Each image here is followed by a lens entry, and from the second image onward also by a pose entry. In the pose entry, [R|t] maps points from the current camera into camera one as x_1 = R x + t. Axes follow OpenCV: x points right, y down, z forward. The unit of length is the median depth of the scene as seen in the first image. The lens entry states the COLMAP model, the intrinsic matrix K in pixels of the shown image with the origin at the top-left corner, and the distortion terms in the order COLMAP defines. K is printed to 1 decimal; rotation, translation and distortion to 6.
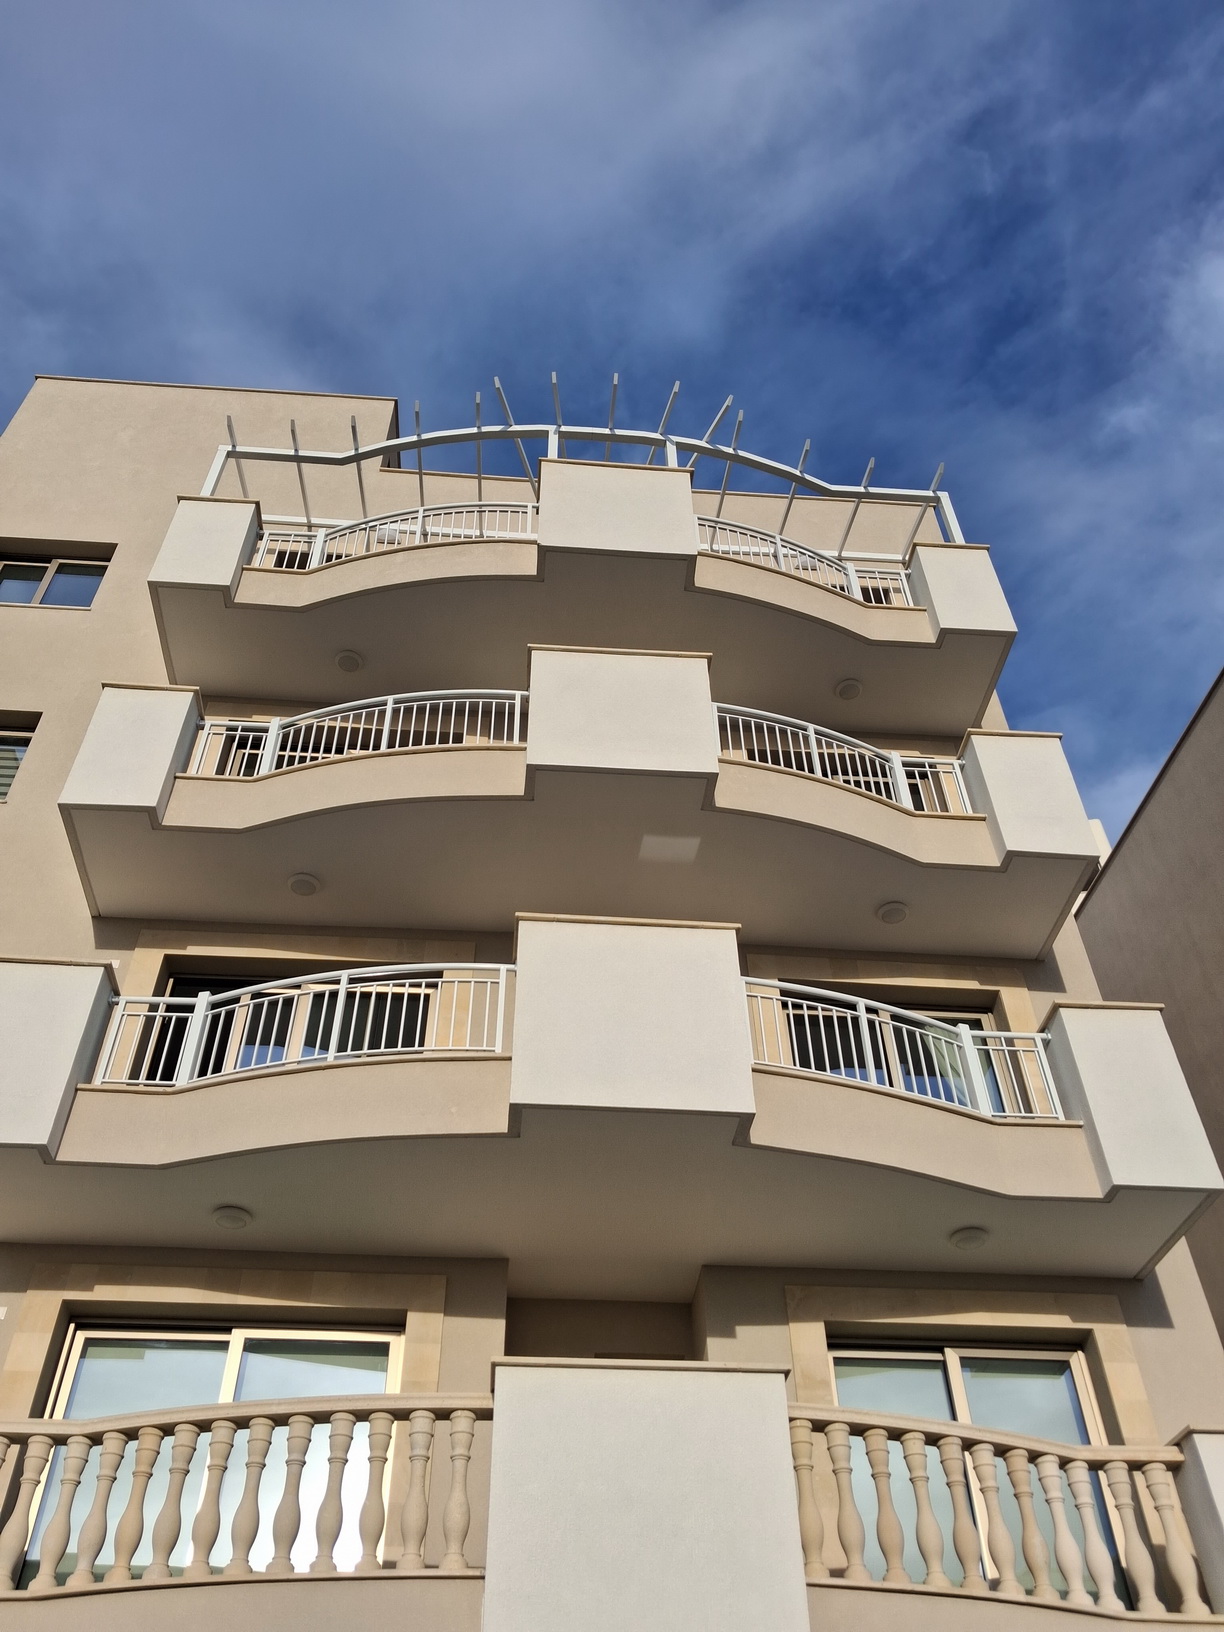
lens RADIAL K [[1296.9, 0, 609.7], [0, 1296.9, 810.2], [0, 0, 1]] dist [-0.003934, 0.001221]
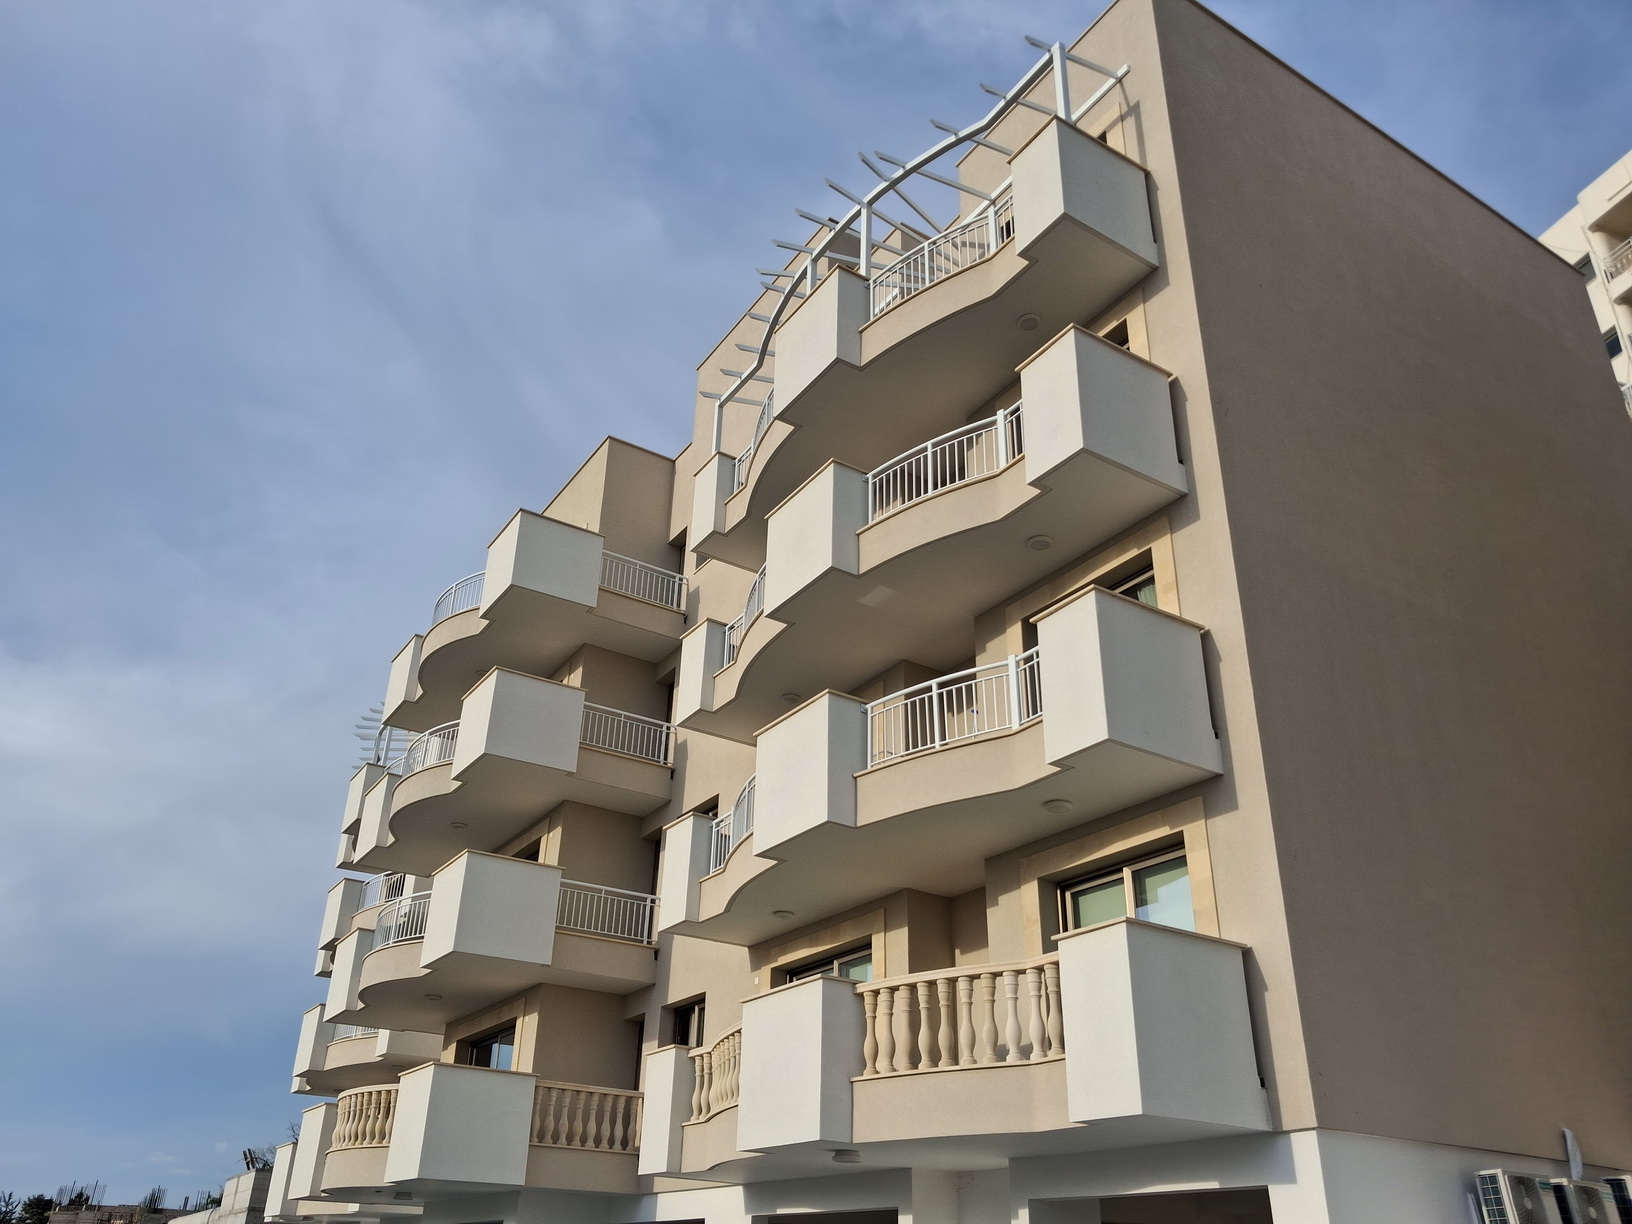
lens RADIAL K [[1296.9, 0, 820.0], [0, 1296.9, 613.7], [0, 0, 1]] dist [-0.003934, 0.001221]
pose [[0.483610, -0.394519, -0.781330, 1.265249], [0.595906, 0.802236, -0.036234, 0.064260], [0.641106, -0.448076, 0.623066, 0.076407]]
